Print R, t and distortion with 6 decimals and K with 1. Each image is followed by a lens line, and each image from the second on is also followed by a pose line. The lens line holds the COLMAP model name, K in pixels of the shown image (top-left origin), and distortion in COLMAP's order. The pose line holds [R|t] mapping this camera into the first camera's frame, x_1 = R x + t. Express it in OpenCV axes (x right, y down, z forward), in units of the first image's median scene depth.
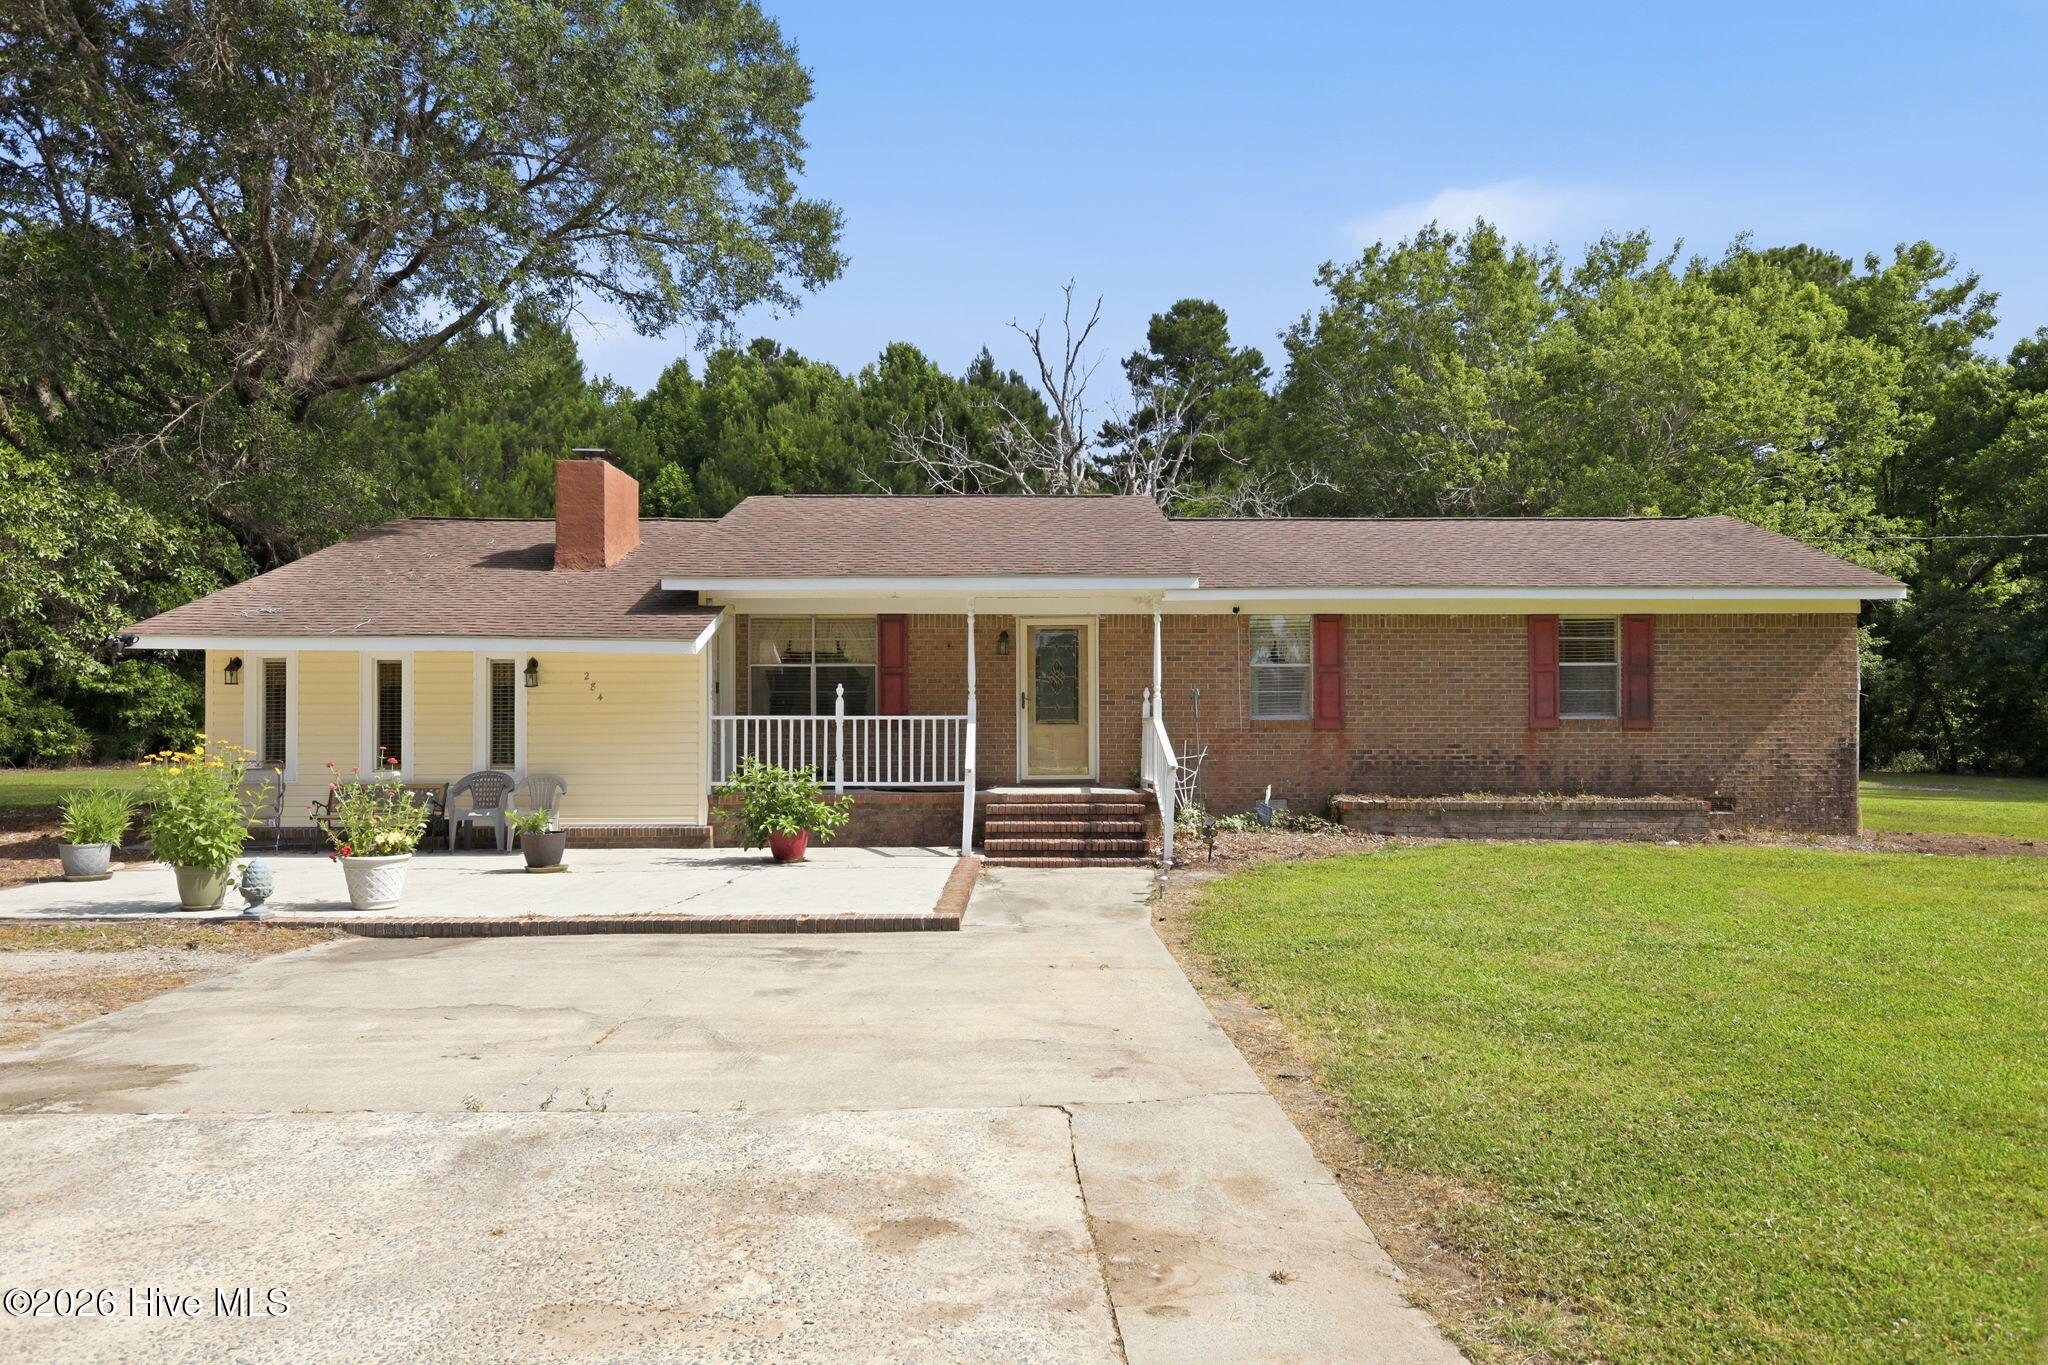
lens RADIAL K [[1405.1, 0, 1026.7], [0, 1405.1, 728.6], [0, 0, 1]] dist [0.001166, -0.001406]
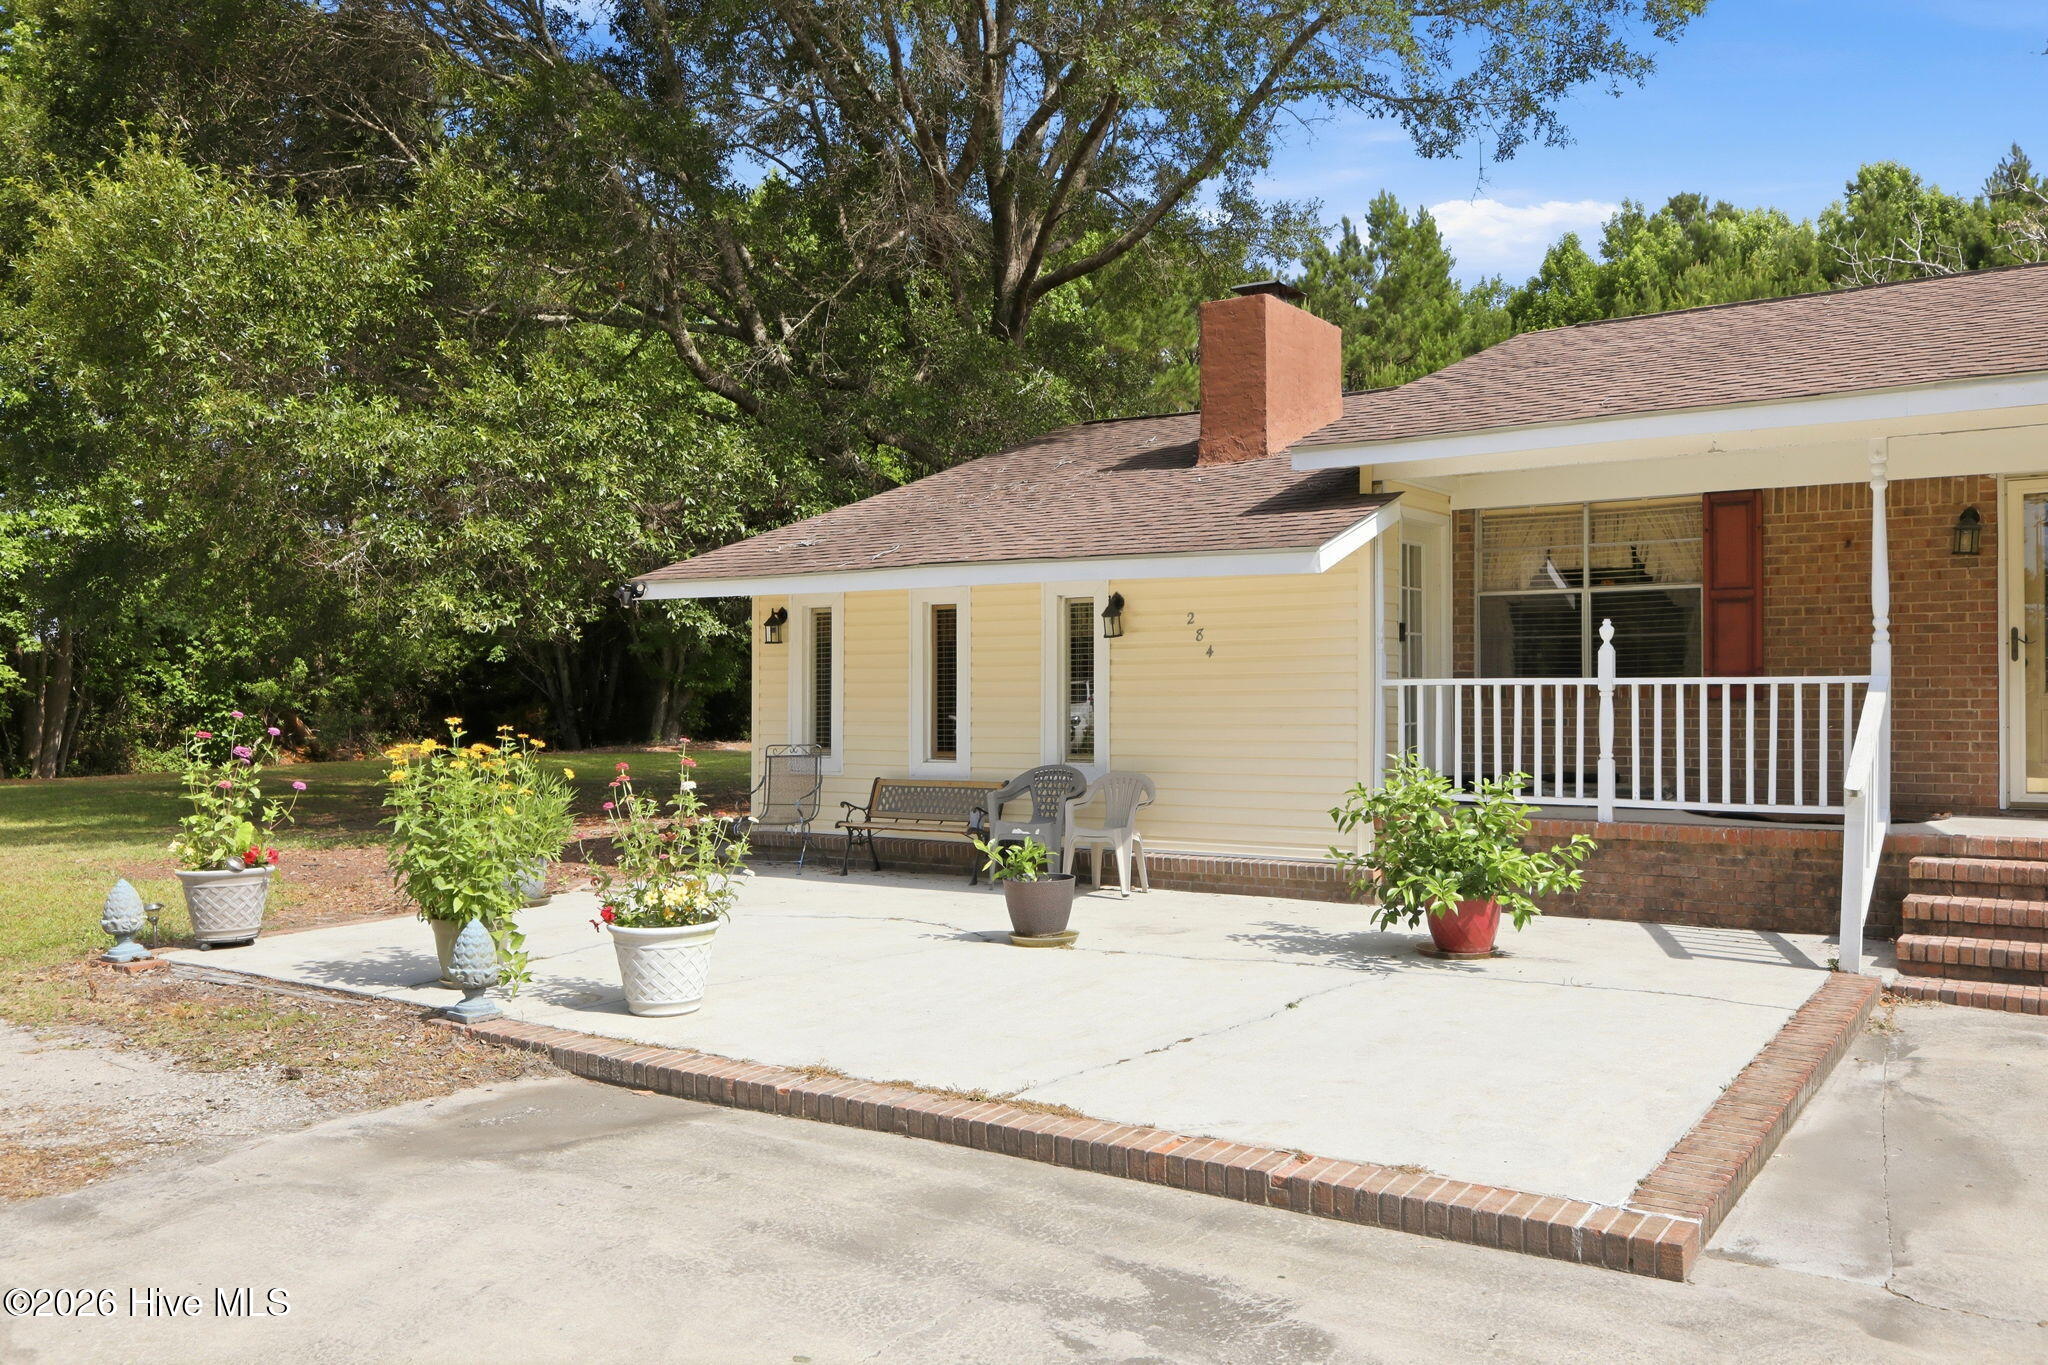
lens RADIAL K [[1566.0, 0, 1029.4], [0, 1566.0, 689.1], [0, 0, 1]] dist [0.004083, -0.002717]
pose [[0.825090, -0.002040, -0.564997, 0.023596], [0.001628, 0.999998, -0.001232, -0.004223], [0.564998, 0.000097, 0.825092, 0.336370]]
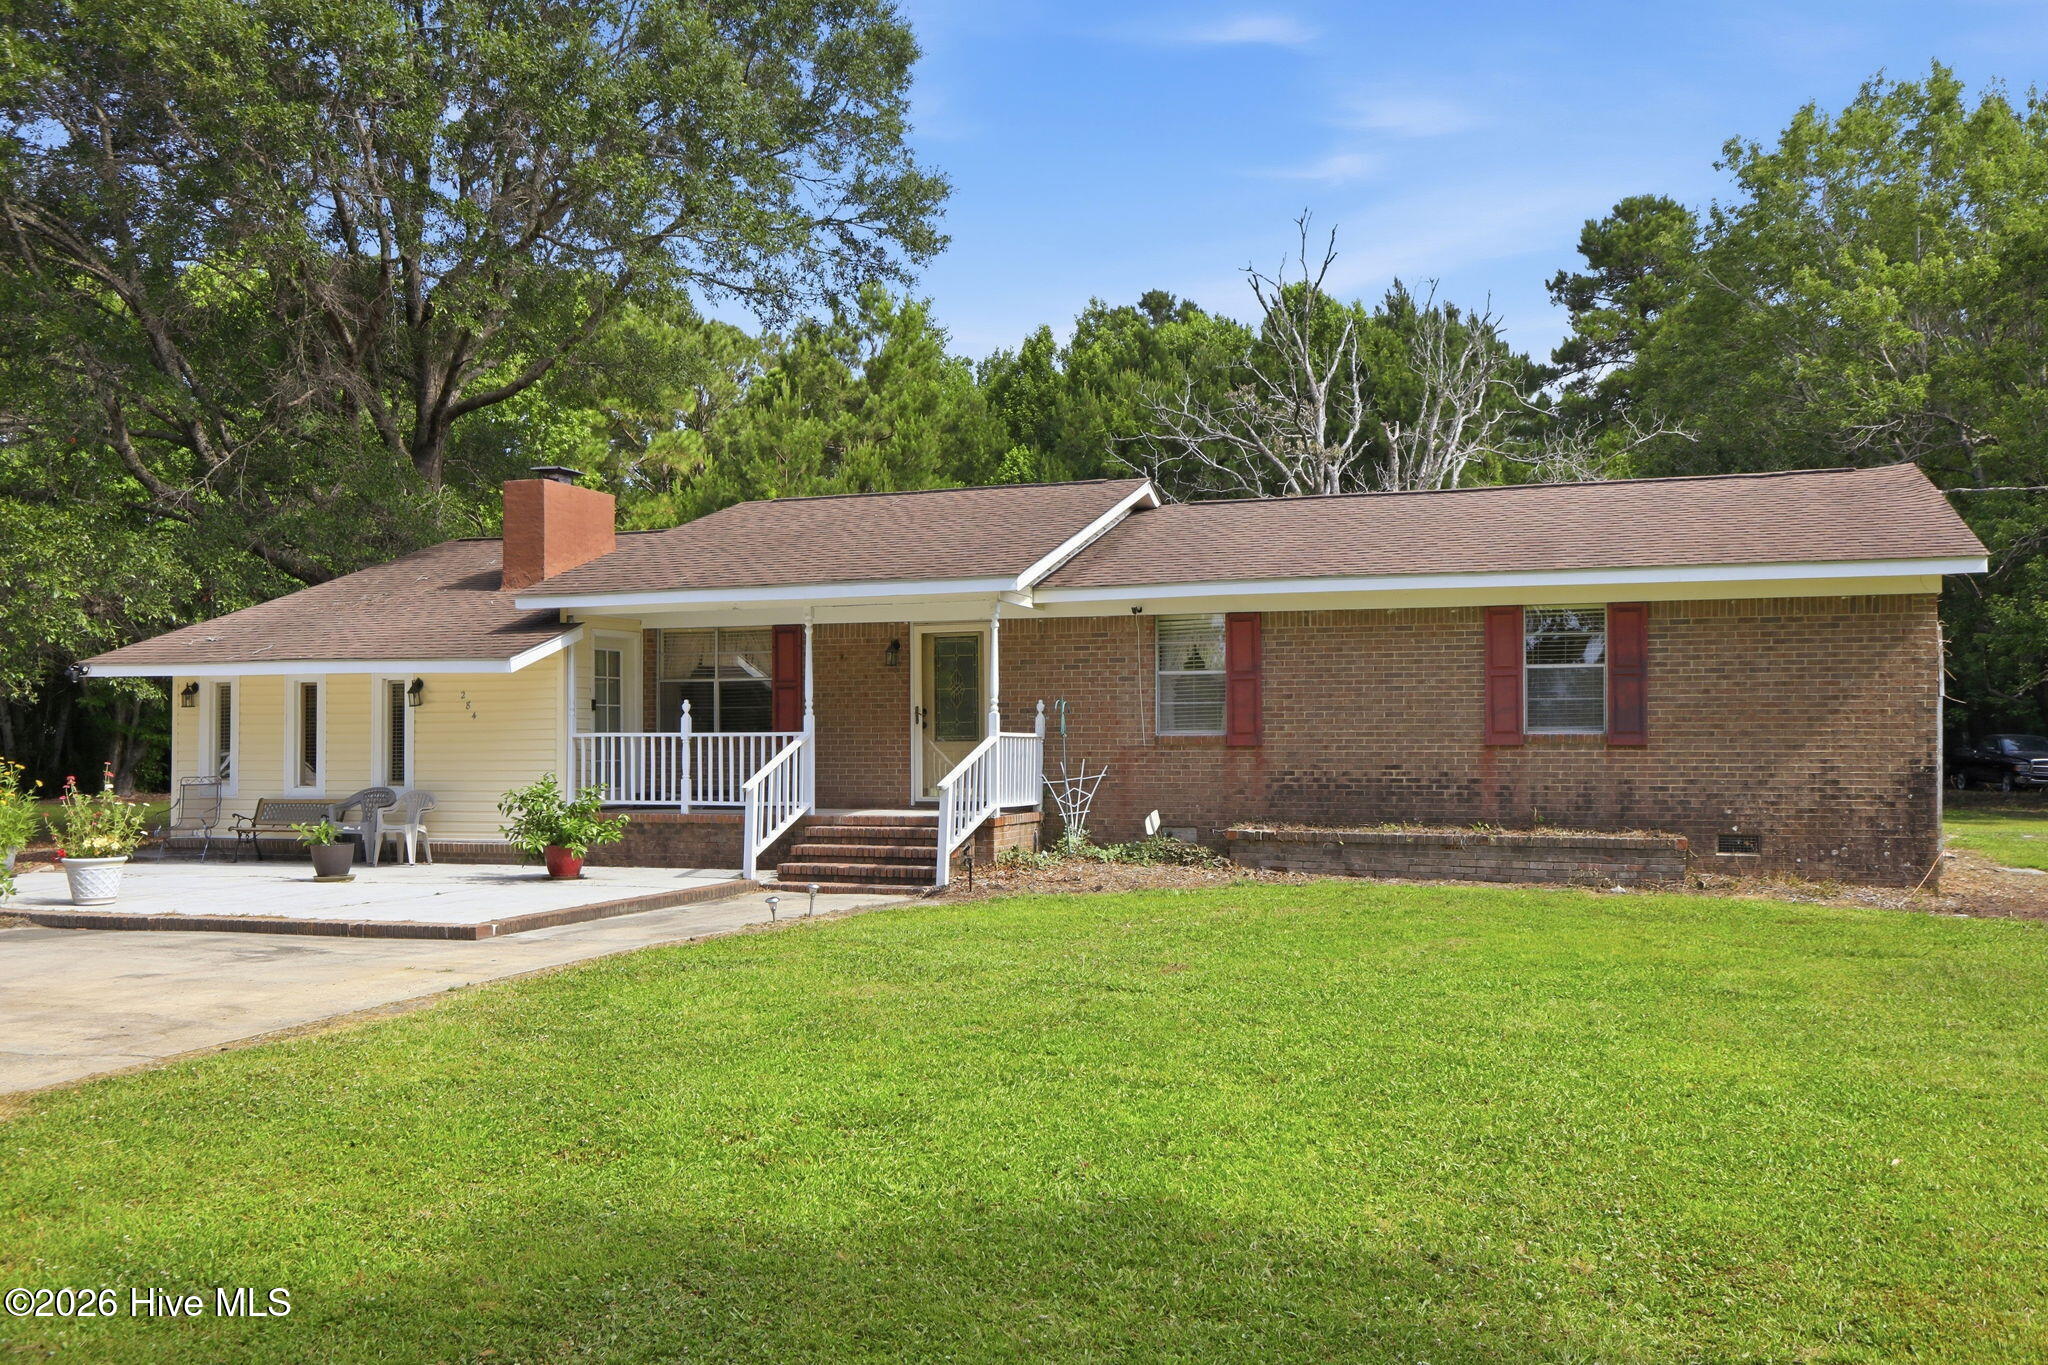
lens RADIAL K [[1719.5, 0, 1029.9], [0, 1719.5, 731.2], [0, 0, 1]] dist [0.004579, -0.004205]
pose [[0.940323, -0.003373, -0.340265, 0.448073], [0.000002, 0.999951, -0.009908, 0.001198], [0.340282, 0.009316, 0.940277, -0.031866]]
